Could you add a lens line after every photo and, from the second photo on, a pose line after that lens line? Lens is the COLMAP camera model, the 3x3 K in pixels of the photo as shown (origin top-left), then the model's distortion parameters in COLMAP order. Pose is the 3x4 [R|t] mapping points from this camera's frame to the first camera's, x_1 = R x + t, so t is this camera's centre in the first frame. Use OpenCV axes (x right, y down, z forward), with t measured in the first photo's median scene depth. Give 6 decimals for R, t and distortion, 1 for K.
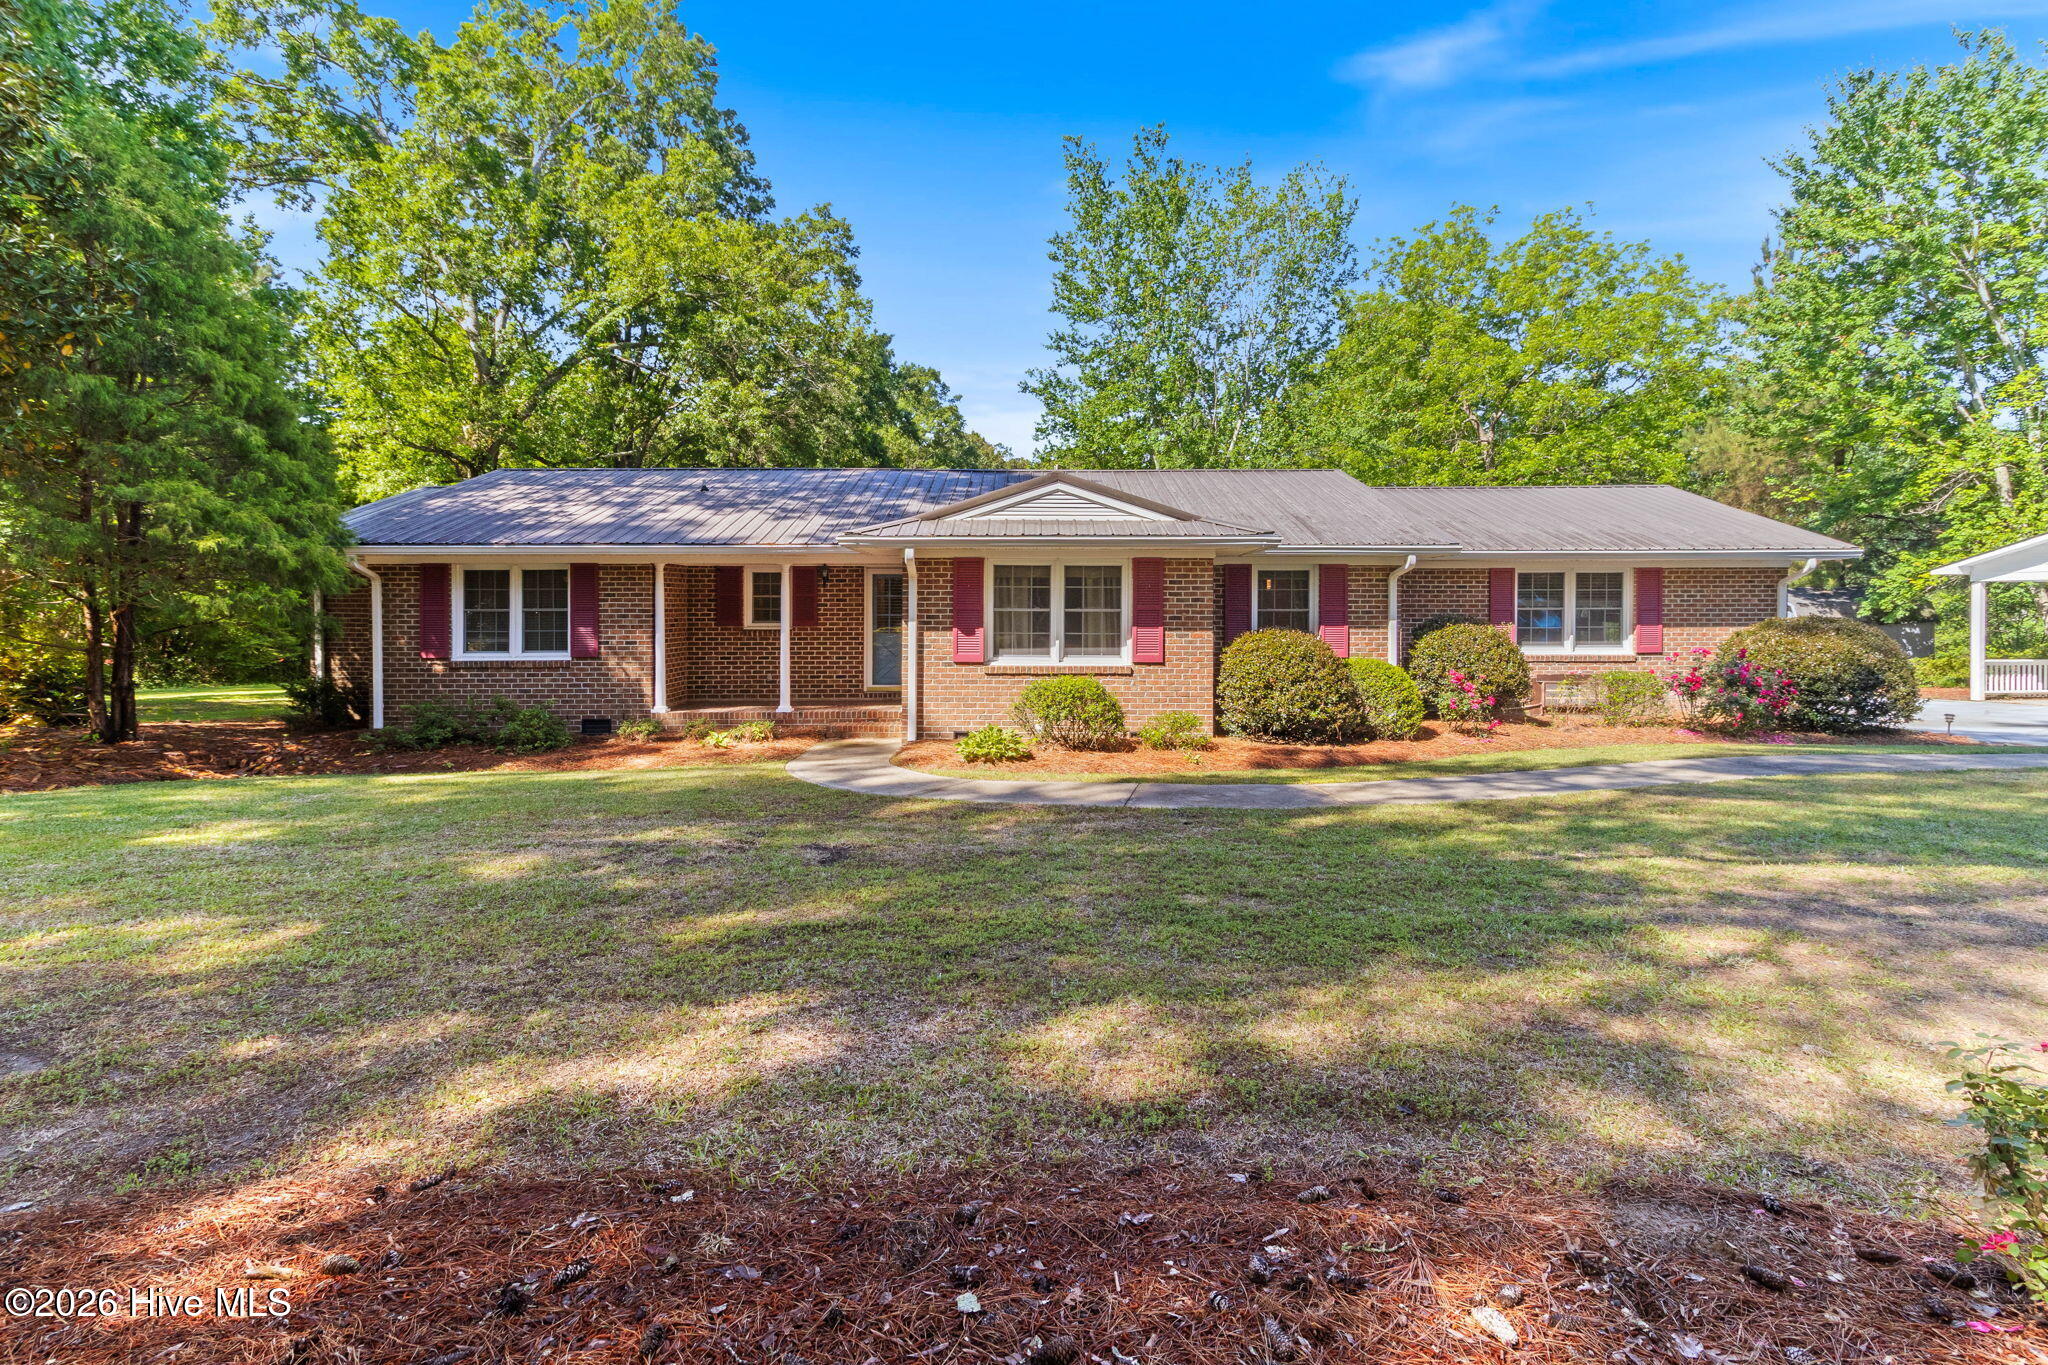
lens RADIAL K [[982.2, 0, 1028.1], [0, 982.2, 615.0], [0, 0, 1]] dist [0.016600, -0.000465]
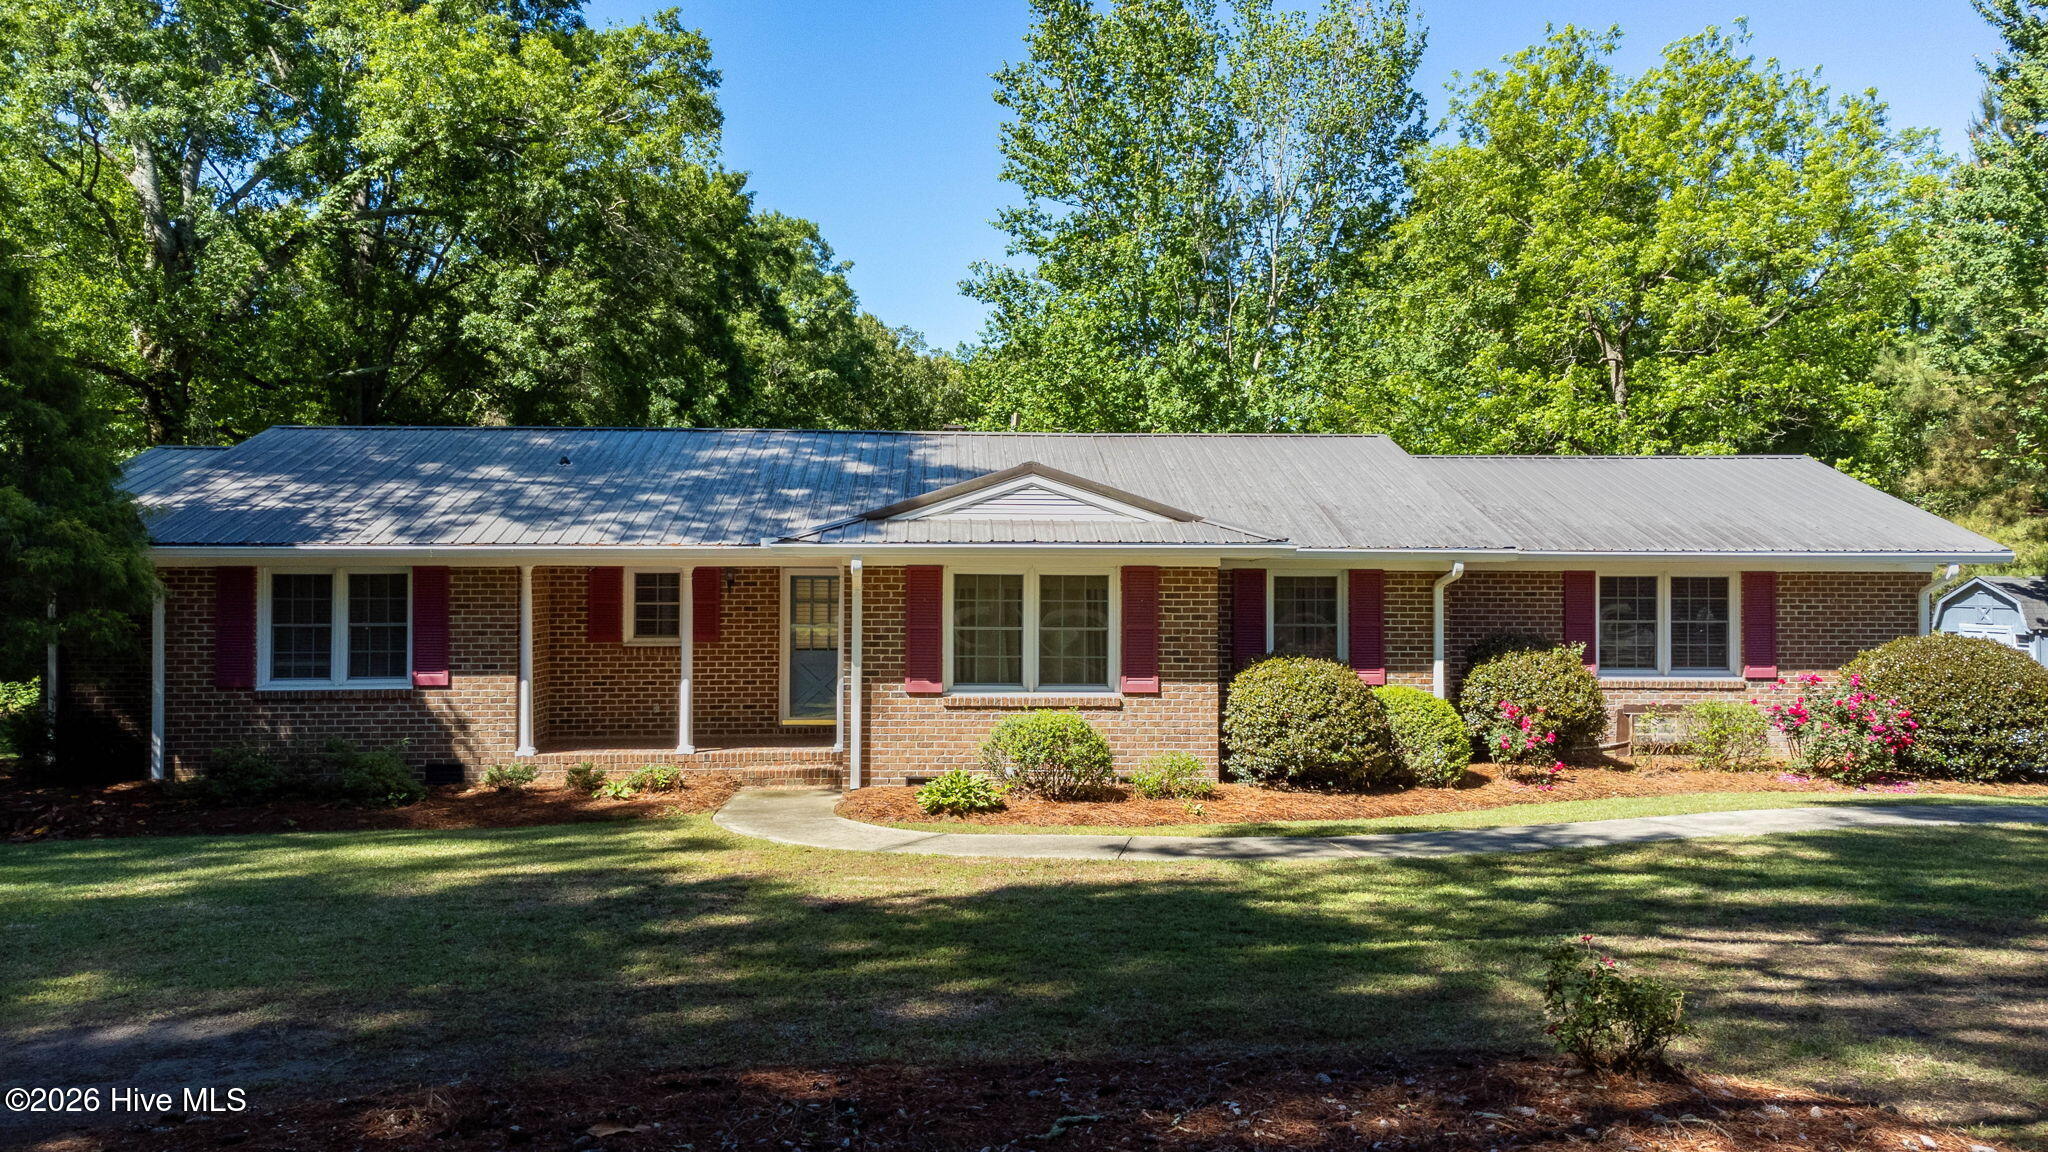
lens RADIAL K [[1563.8, 0, 1011.4], [0, 1563.8, 567.4], [0, 0, 1]] dist [0.059632, 0.002248]
pose [[0.998962, 0.003141, 0.045438, -0.042117], [-0.002615, 0.999929, -0.011645, -0.037939], [-0.045472, 0.011514, 0.998899, -0.283243]]
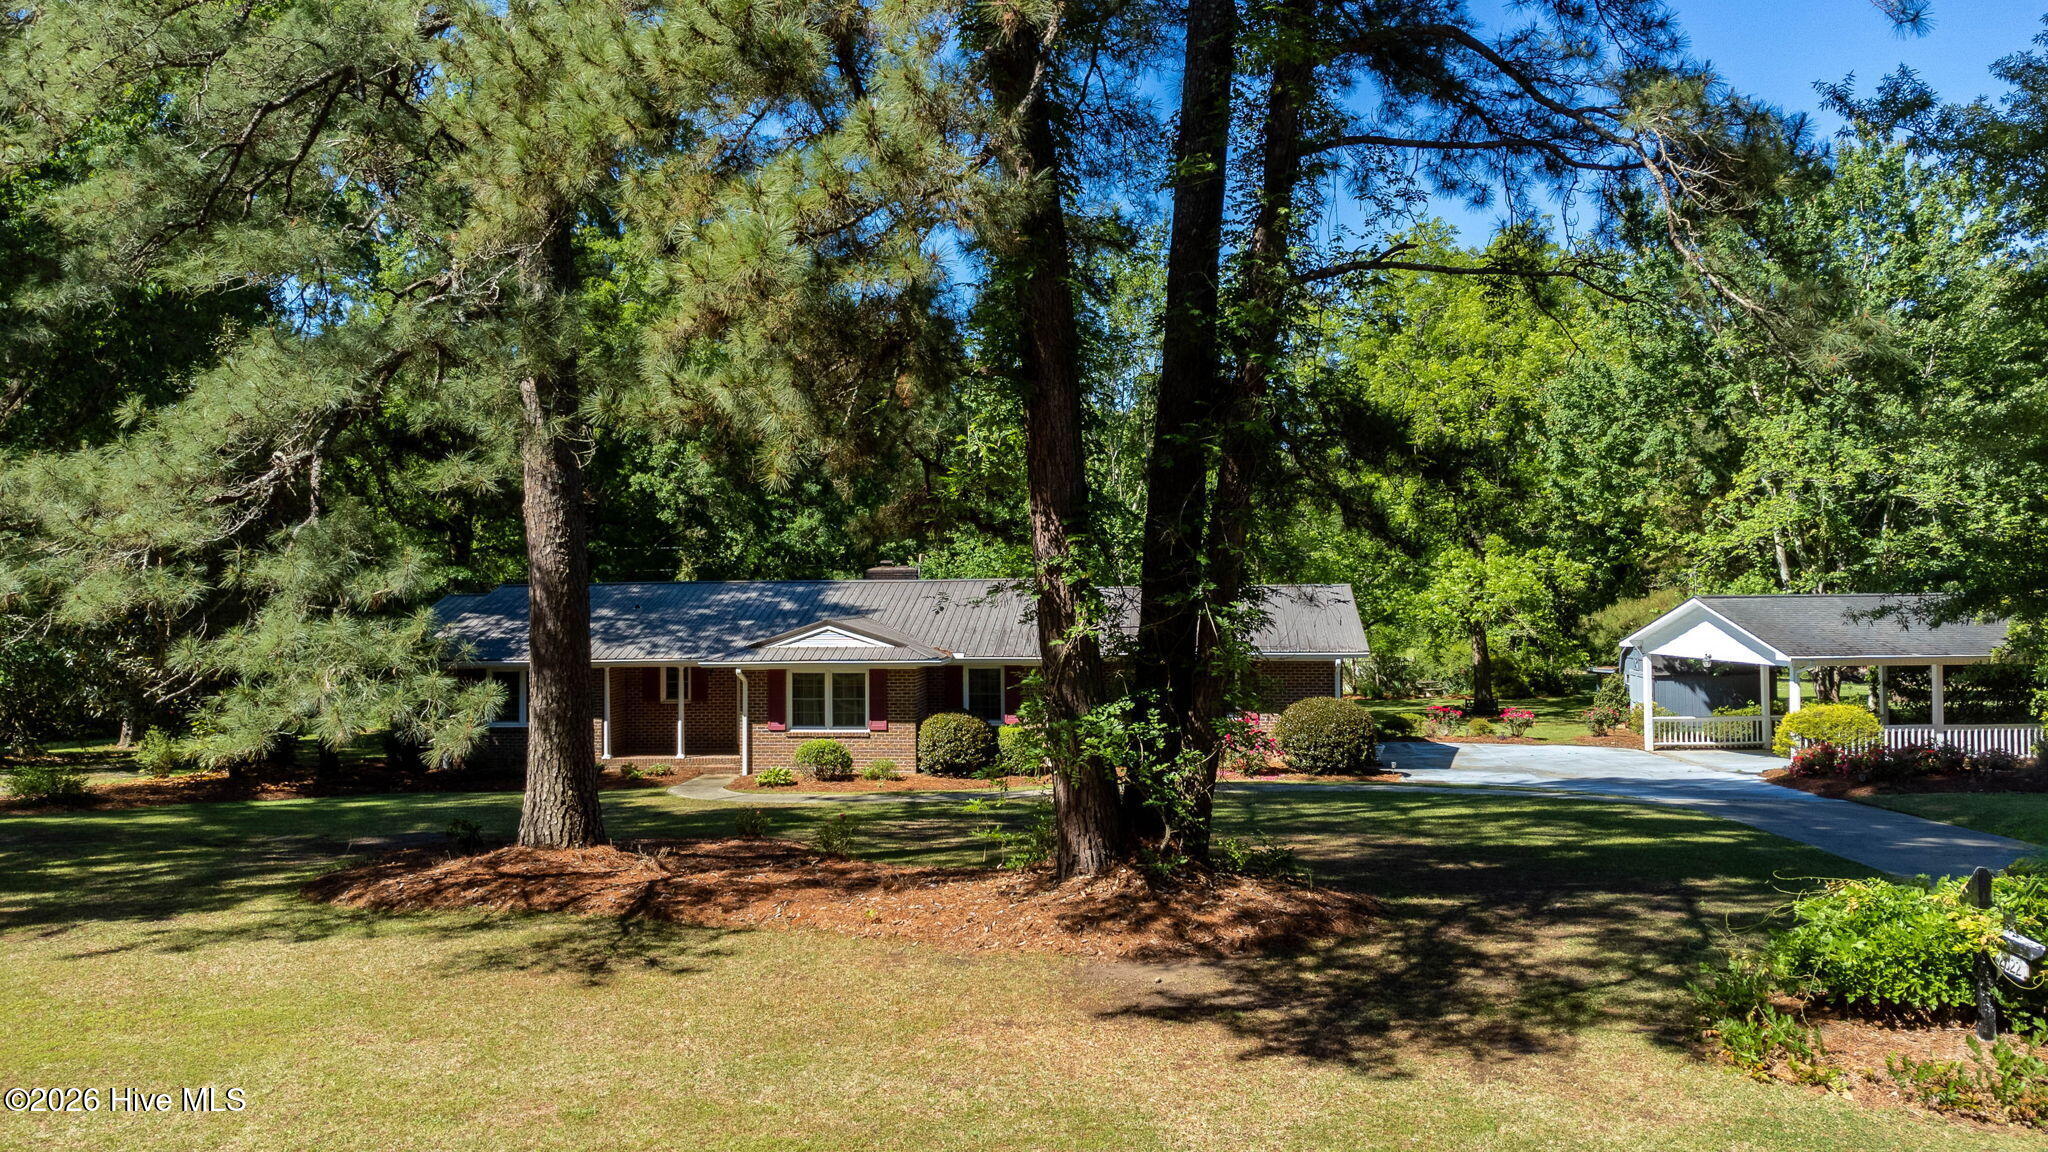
lens RADIAL K [[1602.7, 0, 1019.7], [0, 1602.7, 543.4], [0, 0, 1]] dist [0.083610, -0.144702]
pose [[0.992361, -0.013002, -0.122679, 0.639282], [0.010134, 0.999661, -0.023969, -0.186530], [0.122949, 0.022542, 0.992157, -1.578808]]
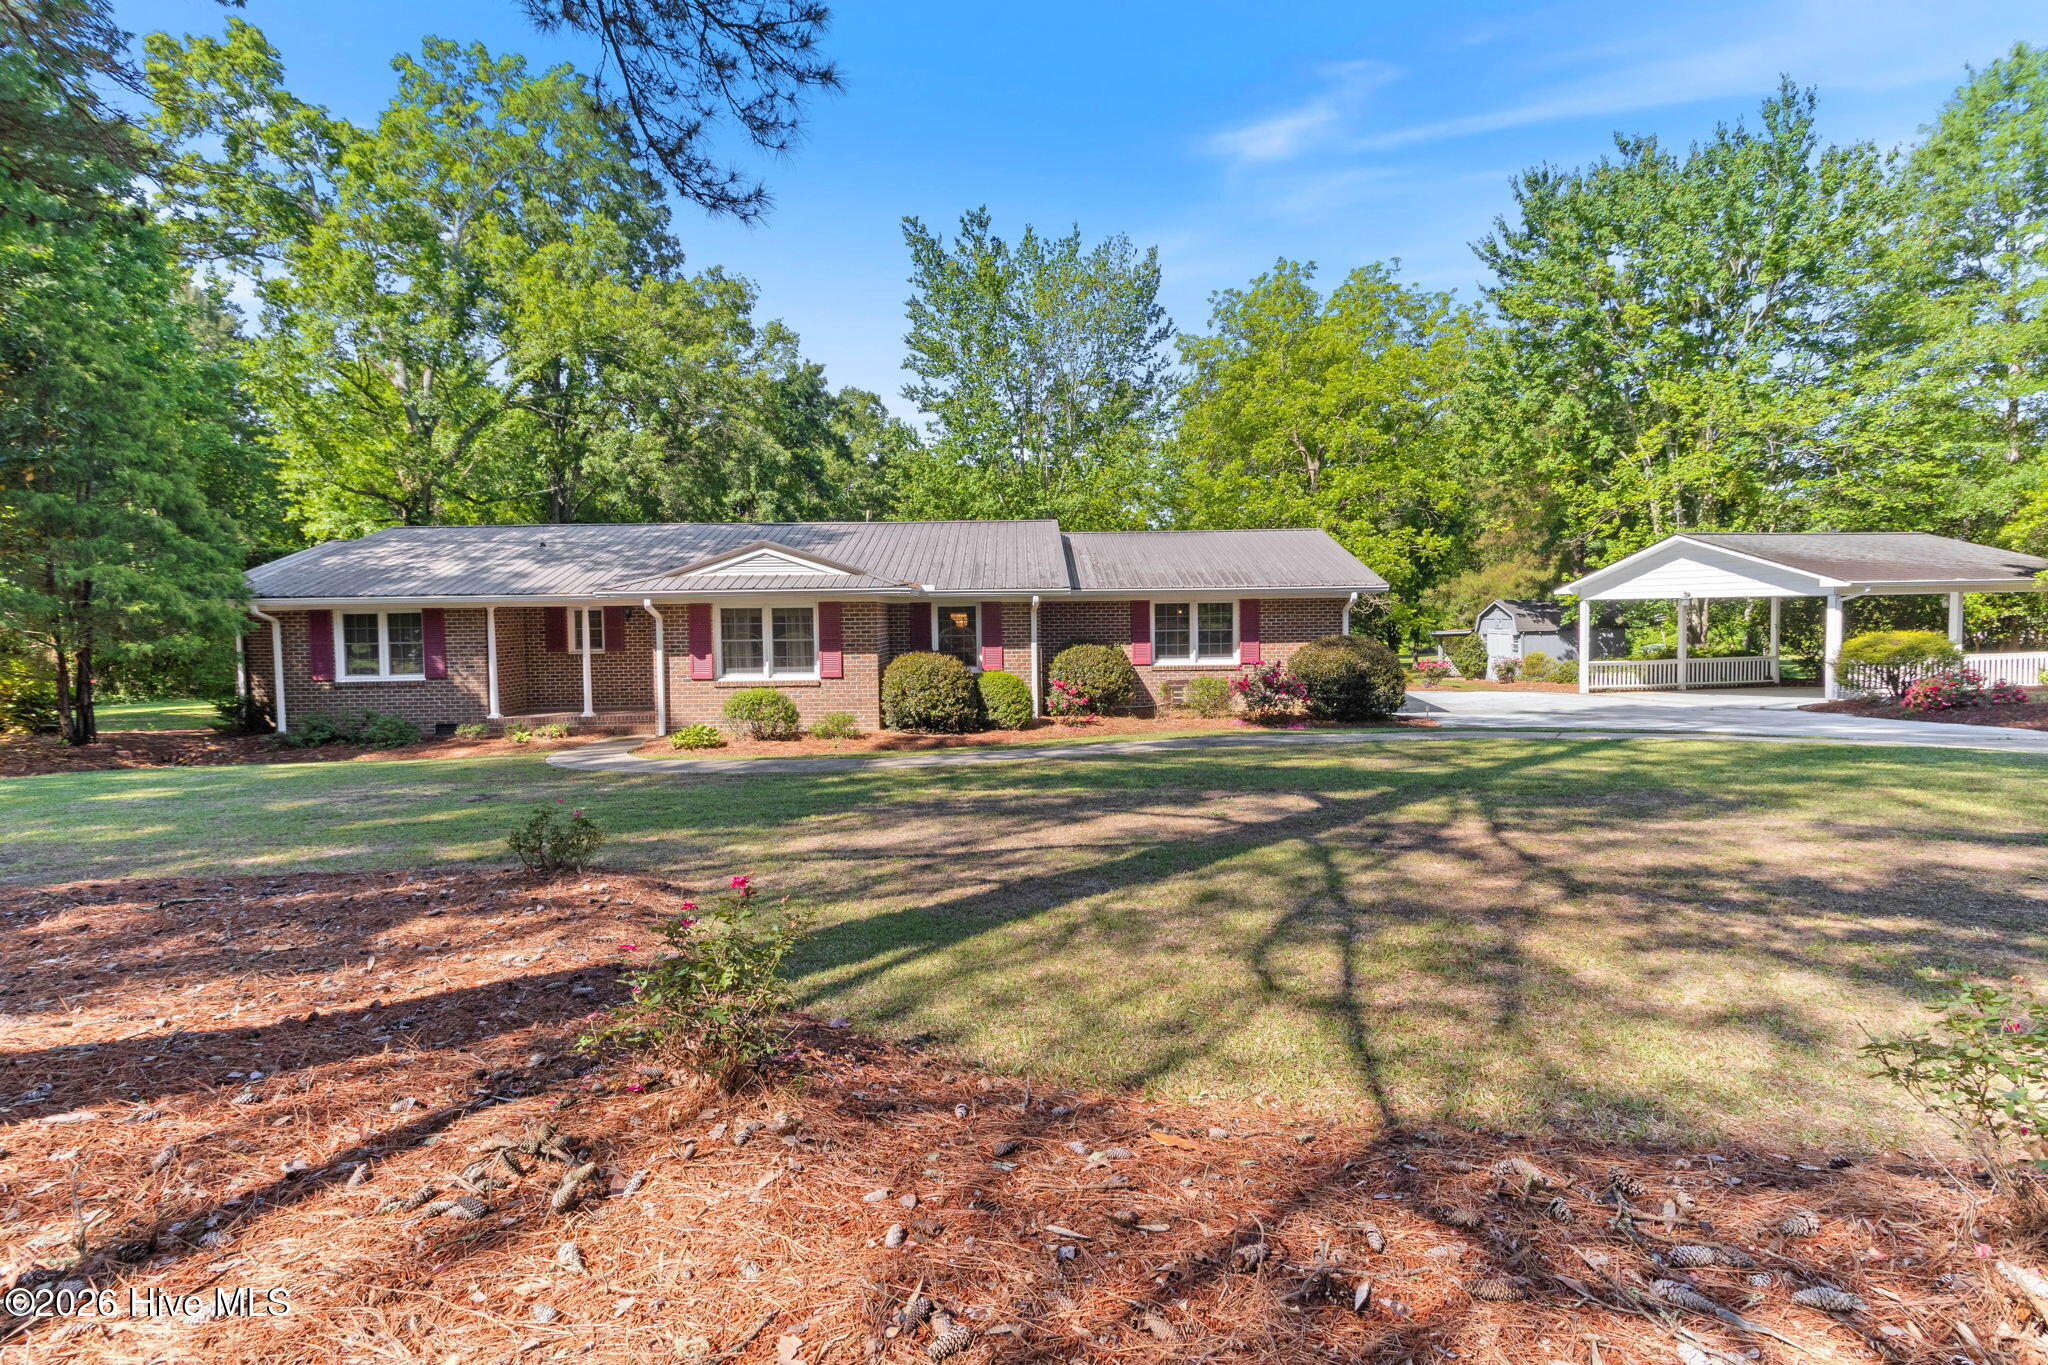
lens RADIAL K [[966.4, 0, 1035.5], [0, 966.4, 652.3], [0, 0, 1]] dist [0.015095, -0.000277]
pose [[0.999843, -0.013730, 0.011226, 0.353874], [0.013304, 0.999221, 0.037166, -0.030523], [-0.011728, -0.037011, 0.999246, -0.335192]]
